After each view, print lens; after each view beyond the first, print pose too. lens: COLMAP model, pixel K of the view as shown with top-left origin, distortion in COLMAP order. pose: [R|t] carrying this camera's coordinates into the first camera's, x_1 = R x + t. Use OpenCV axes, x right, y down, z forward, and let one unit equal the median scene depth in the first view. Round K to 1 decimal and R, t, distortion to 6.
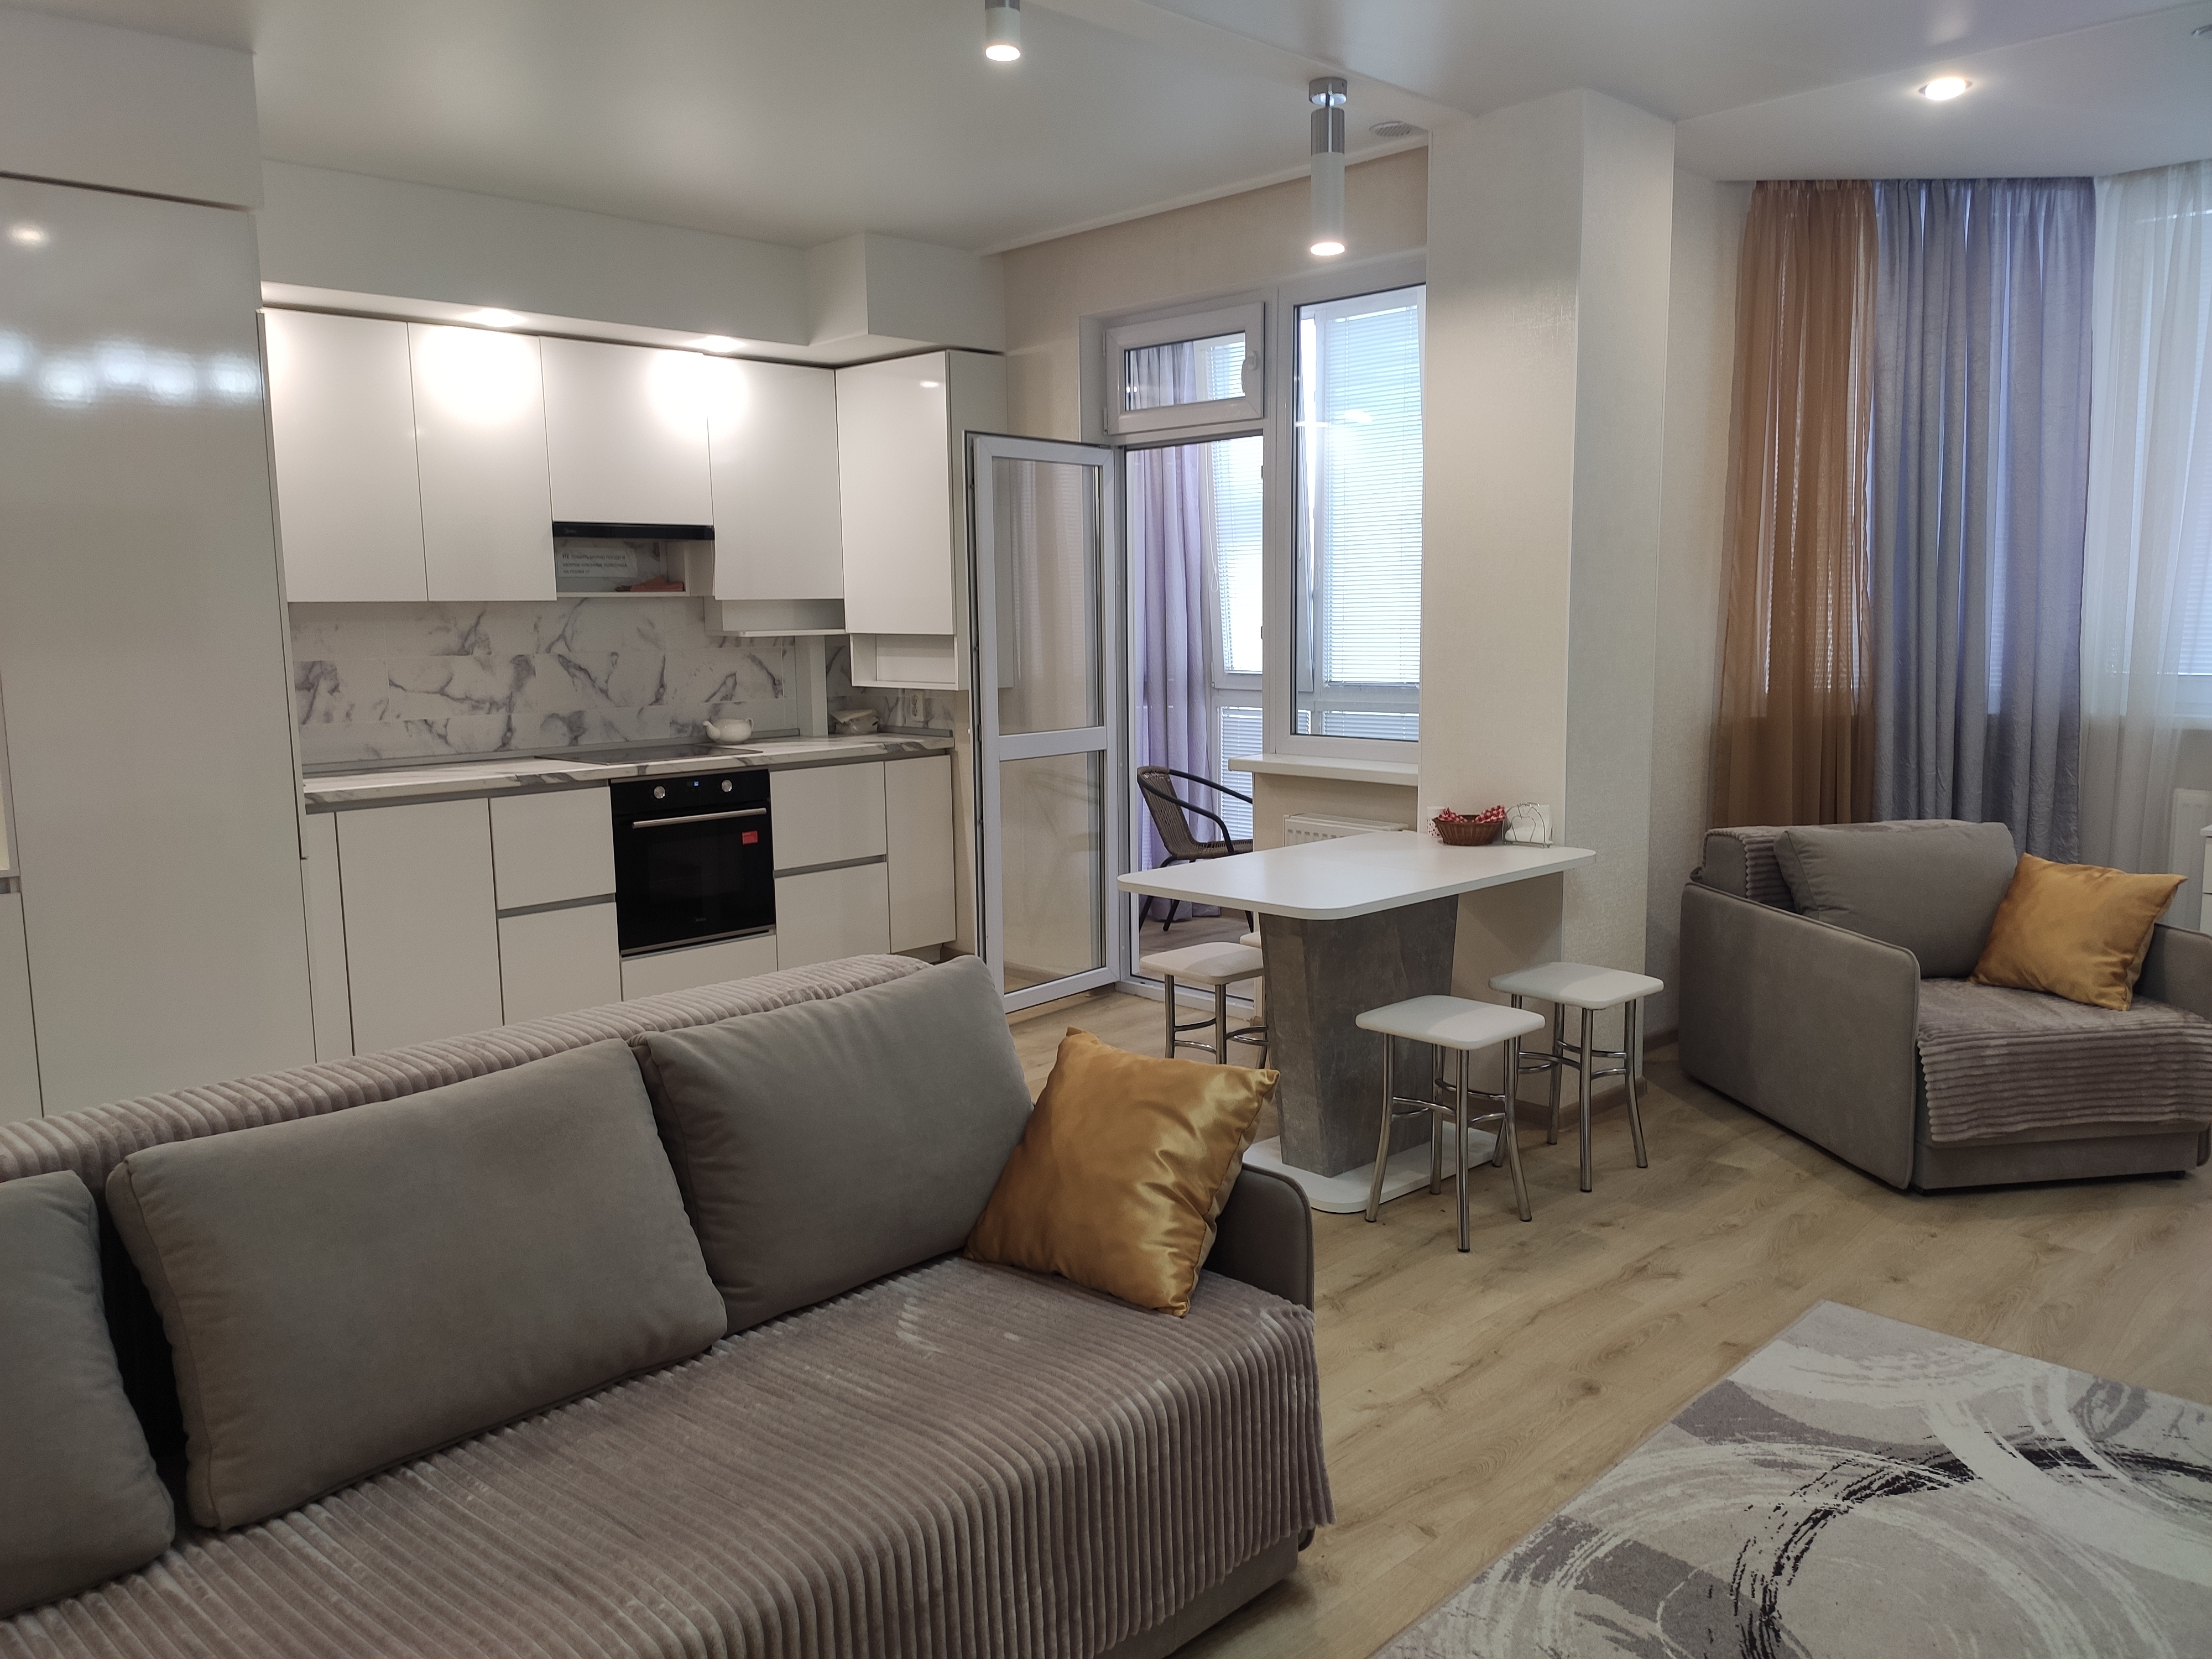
lens RADIAL K [[1662.1, 0, 1117.1], [0, 1662.1, 828.5], [0, 0, 1]] dist [0.078501, -0.104329]
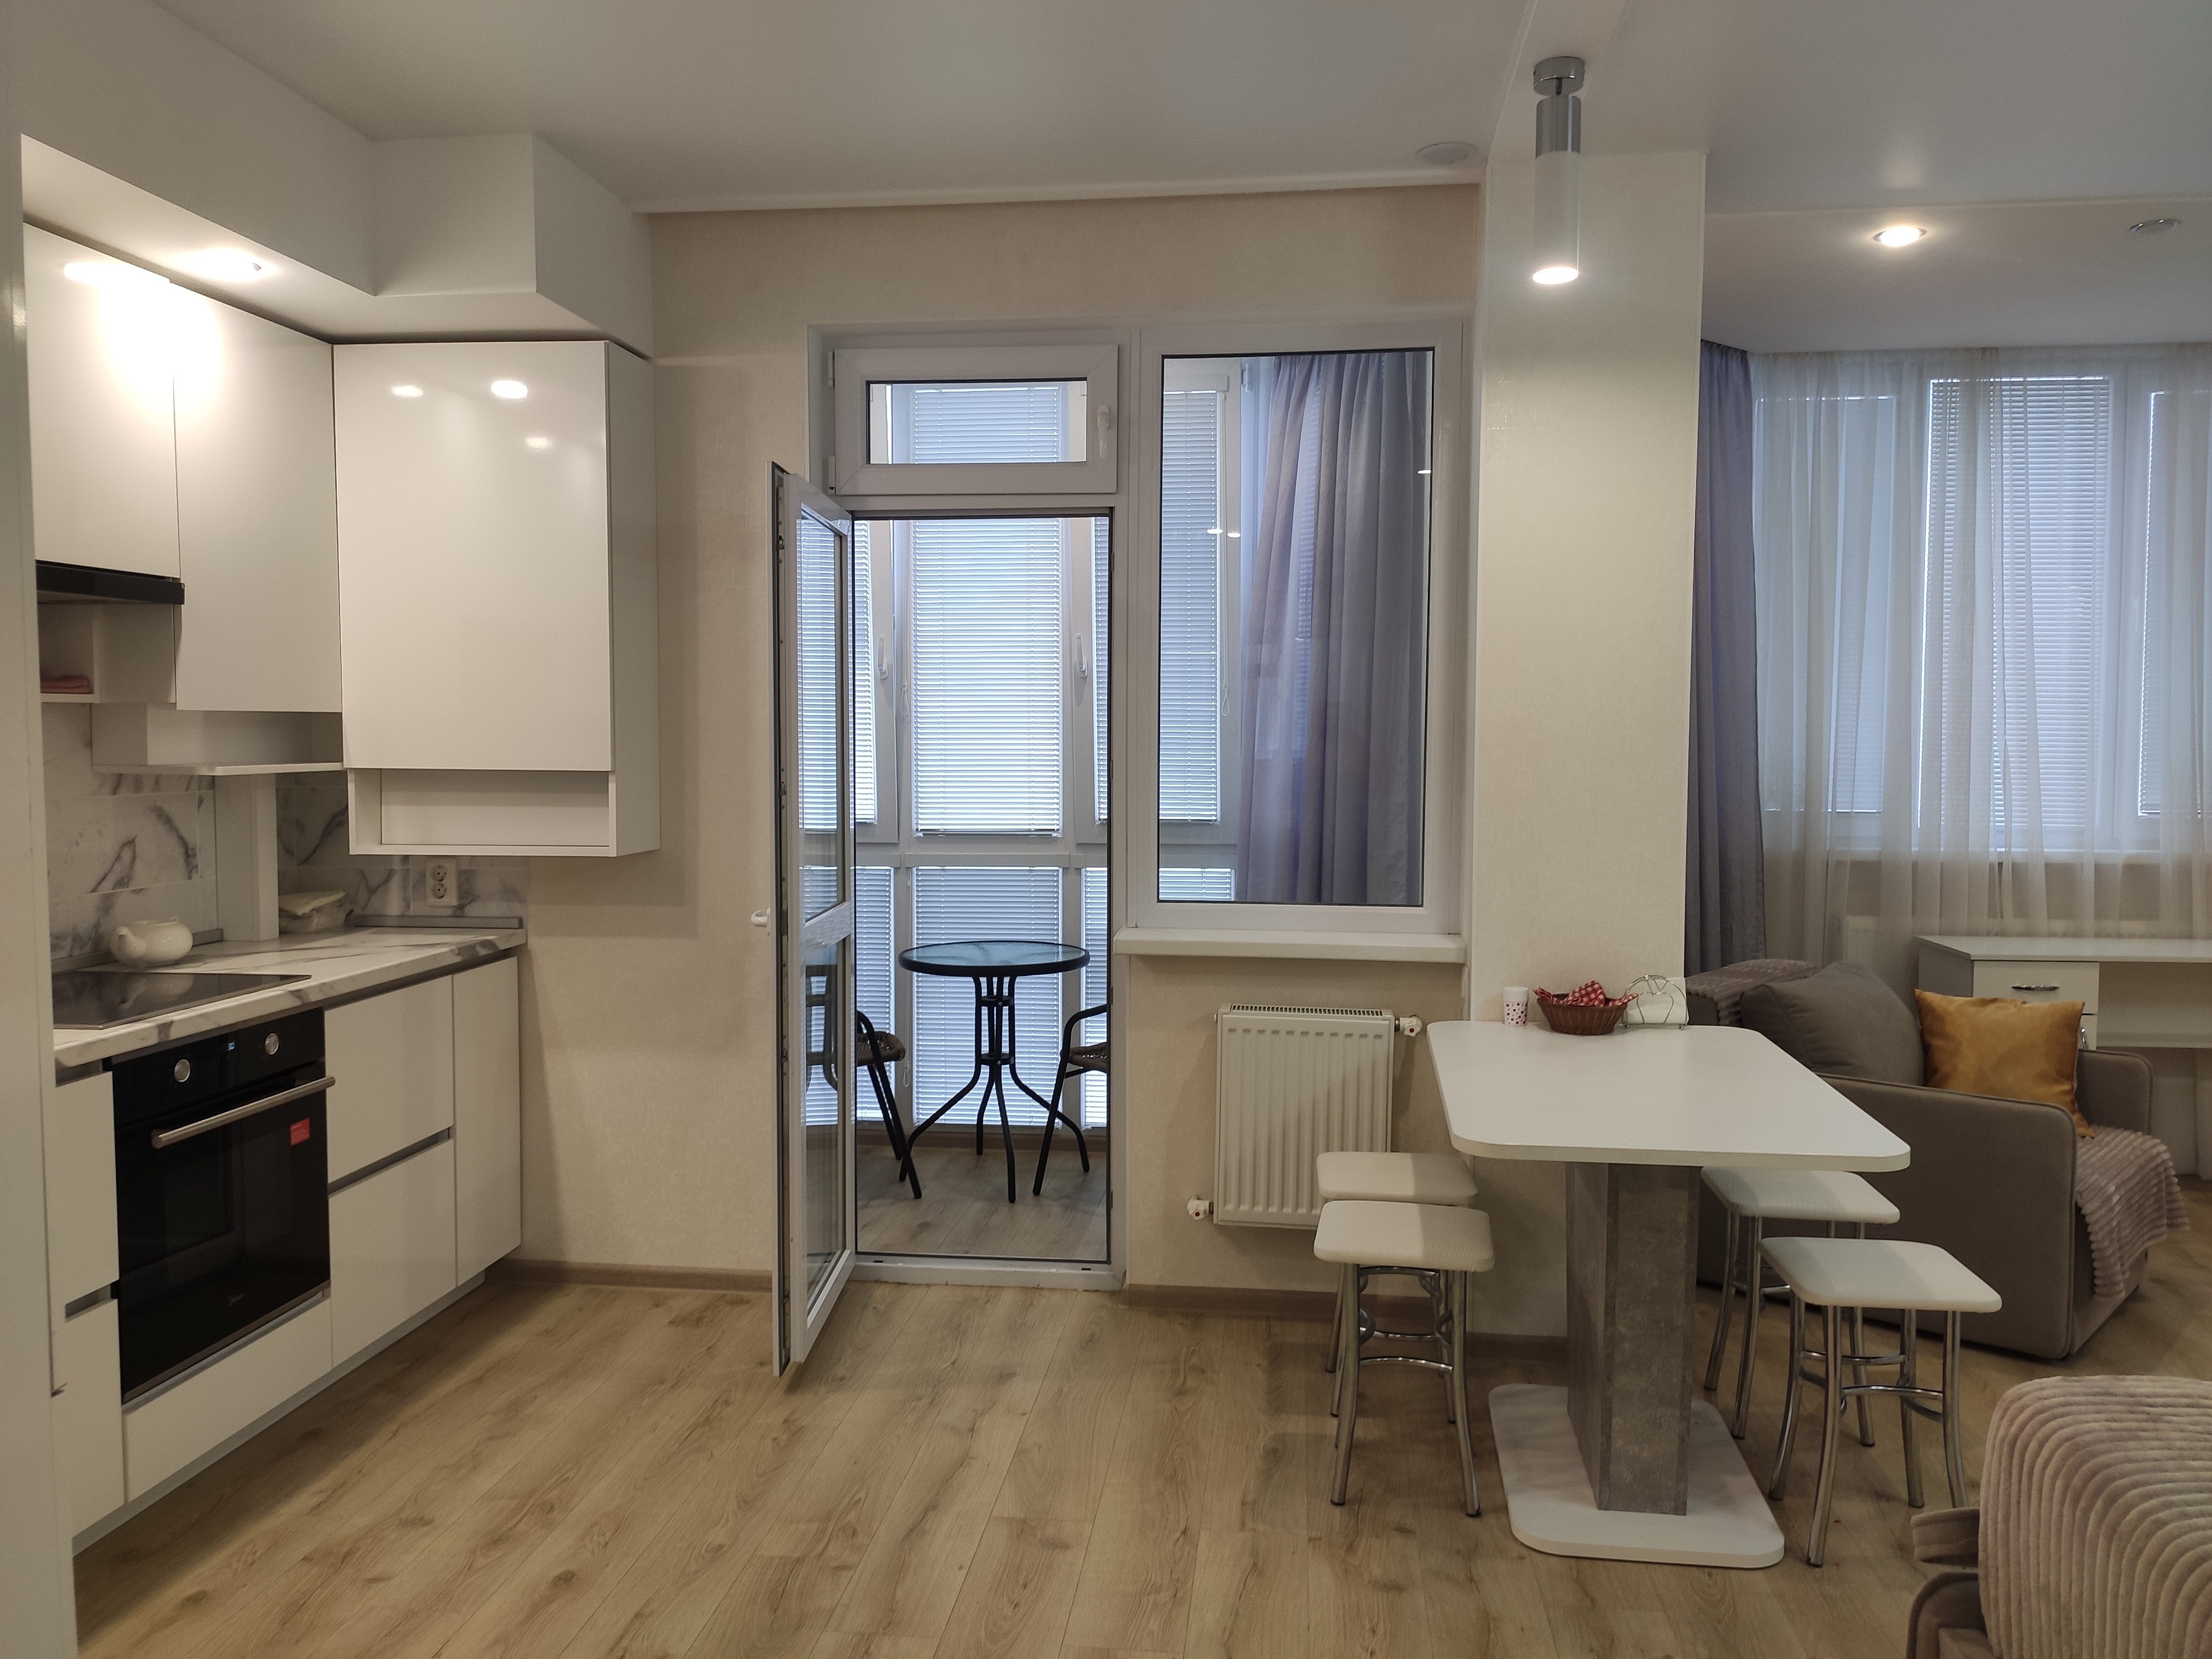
lens RADIAL K [[1662.1, 0, 1108.9], [0, 1662.1, 819.8], [0, 0, 1]] dist [0.078501, -0.104329]
pose [[0.782756, -0.018522, 0.622053, -0.600426], [0.071816, 0.995568, -0.060726, -0.075831], [-0.618171, 0.092207, 0.780617, 0.641569]]
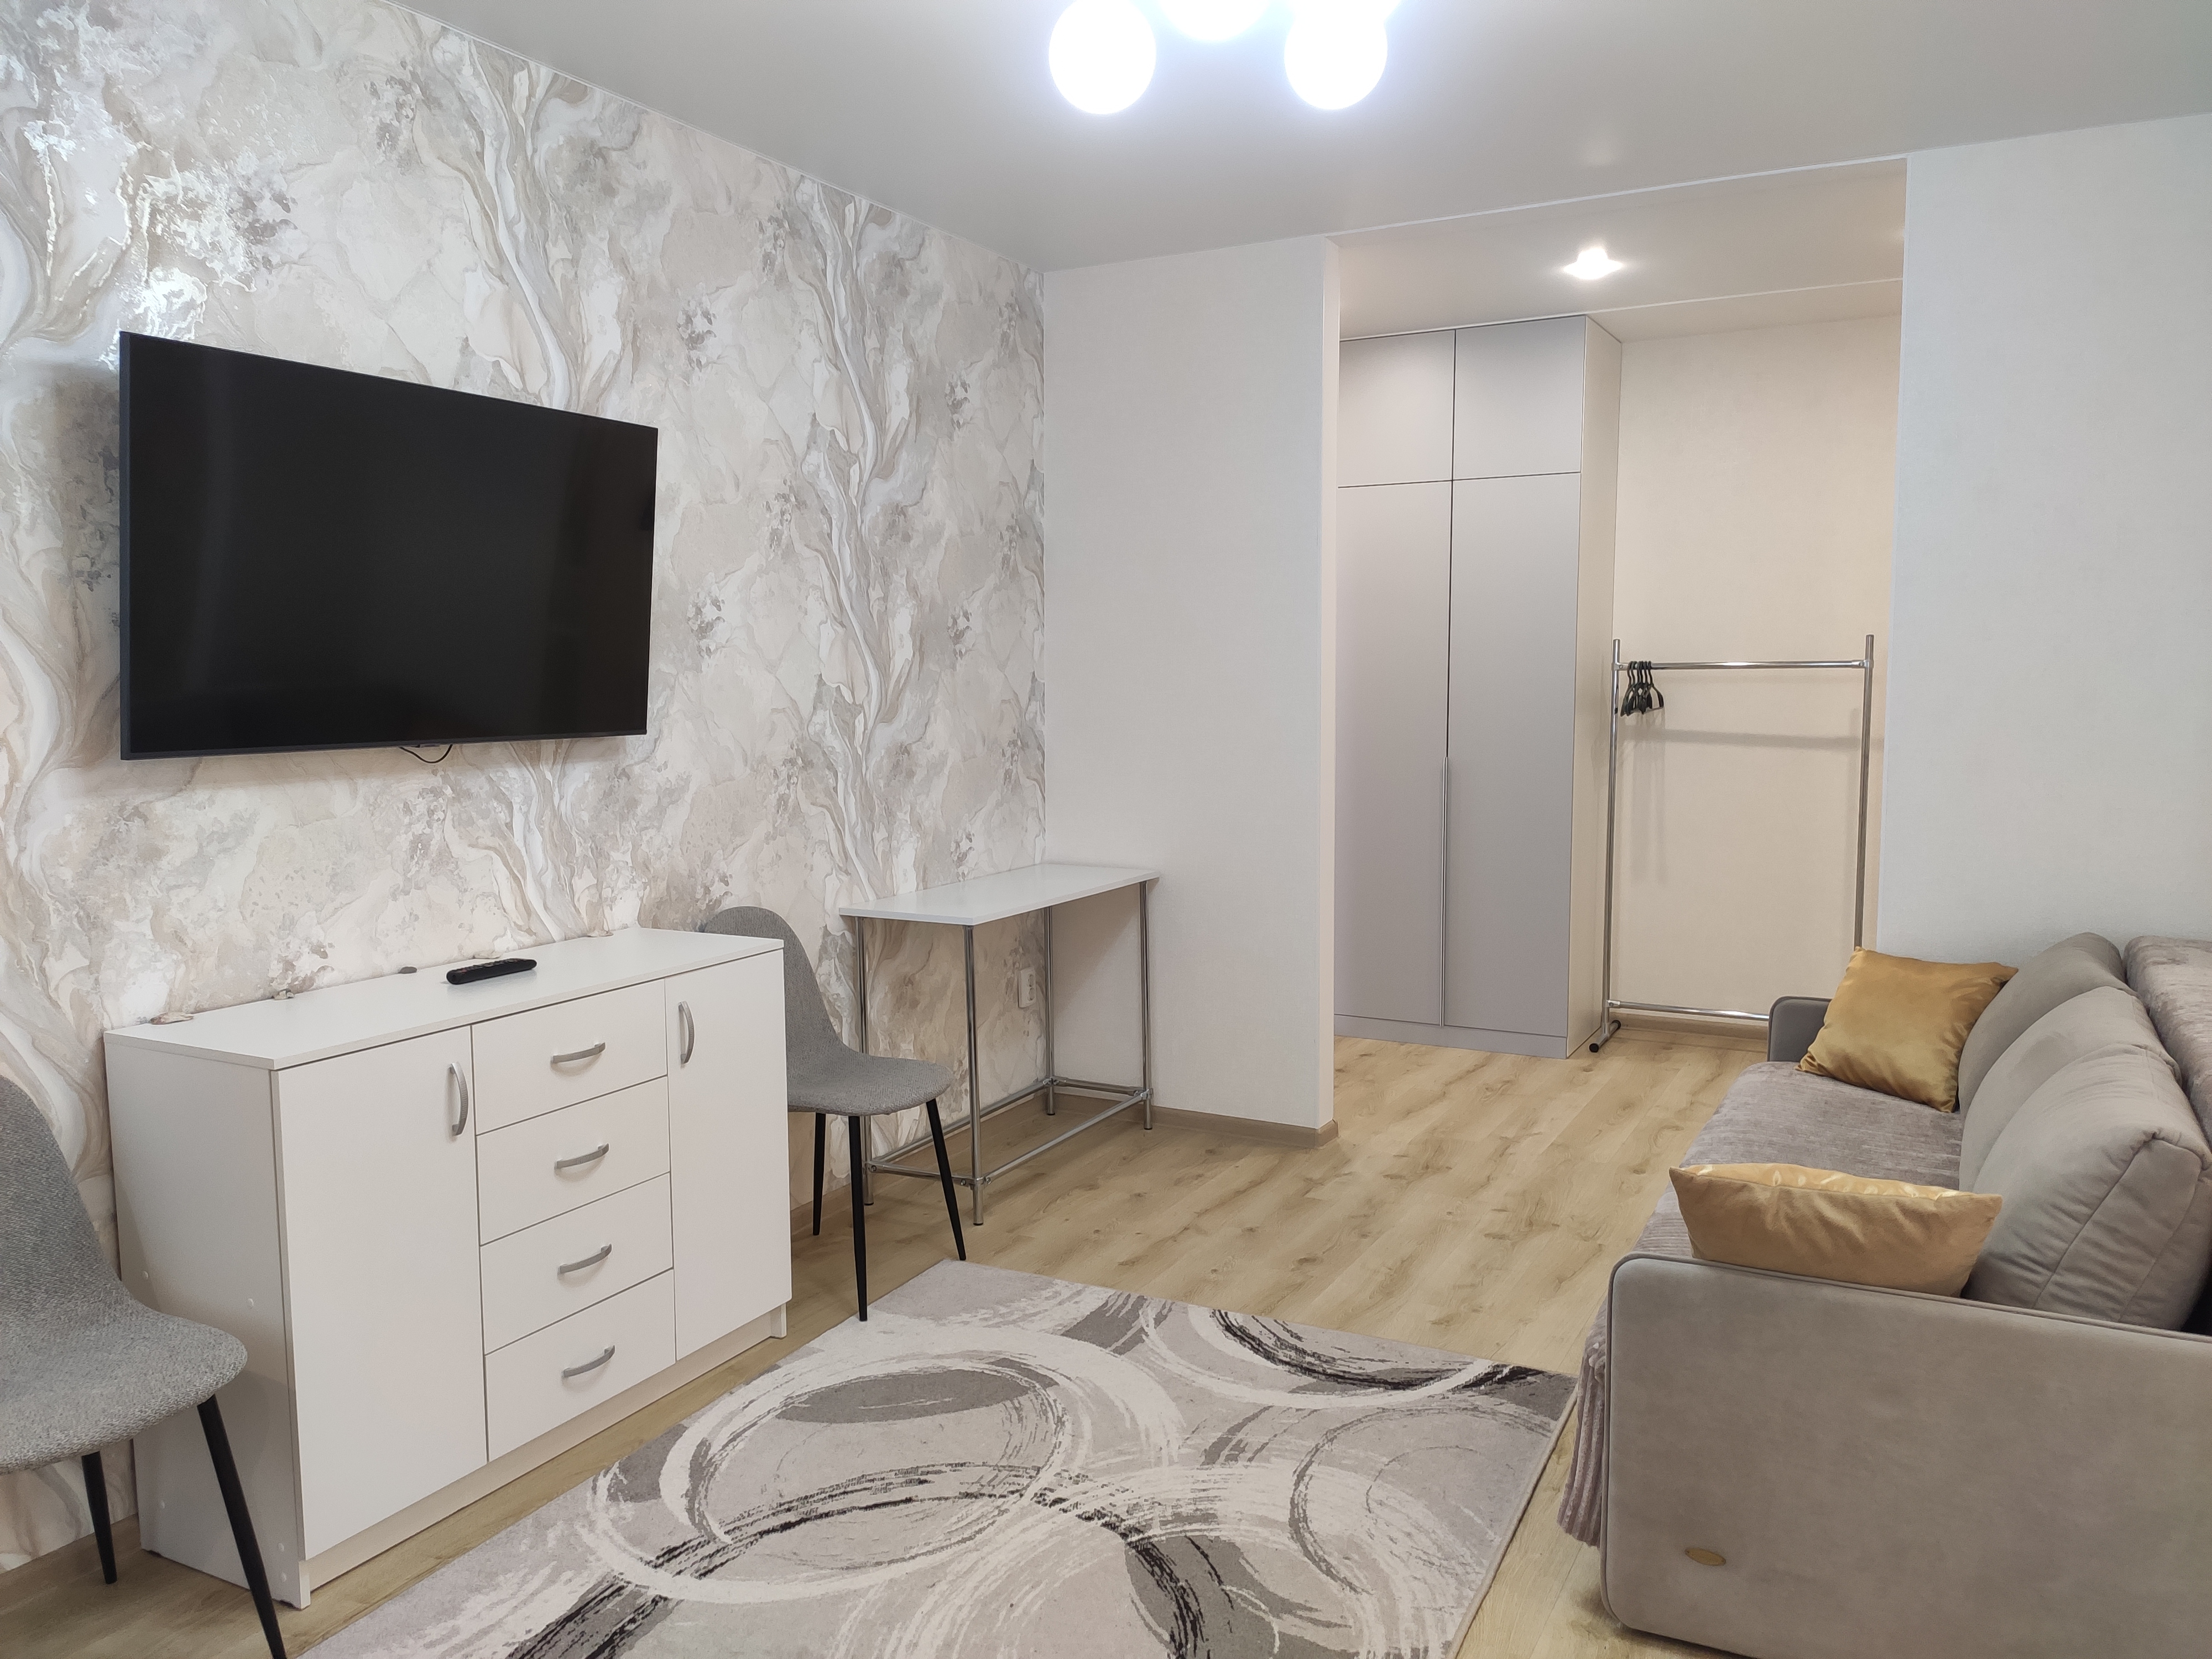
lens RADIAL K [[1662.1, 0, 1106.8], [0, 1662.1, 824.5], [0, 0, 1]] dist [0.078501, -0.104329]
pose [[-0.954088, 0.046216, -0.295938, 0.477750], [-0.022092, 0.974475, 0.223407, -0.177257], [0.298709, 0.219688, -0.928714, 1.232030]]
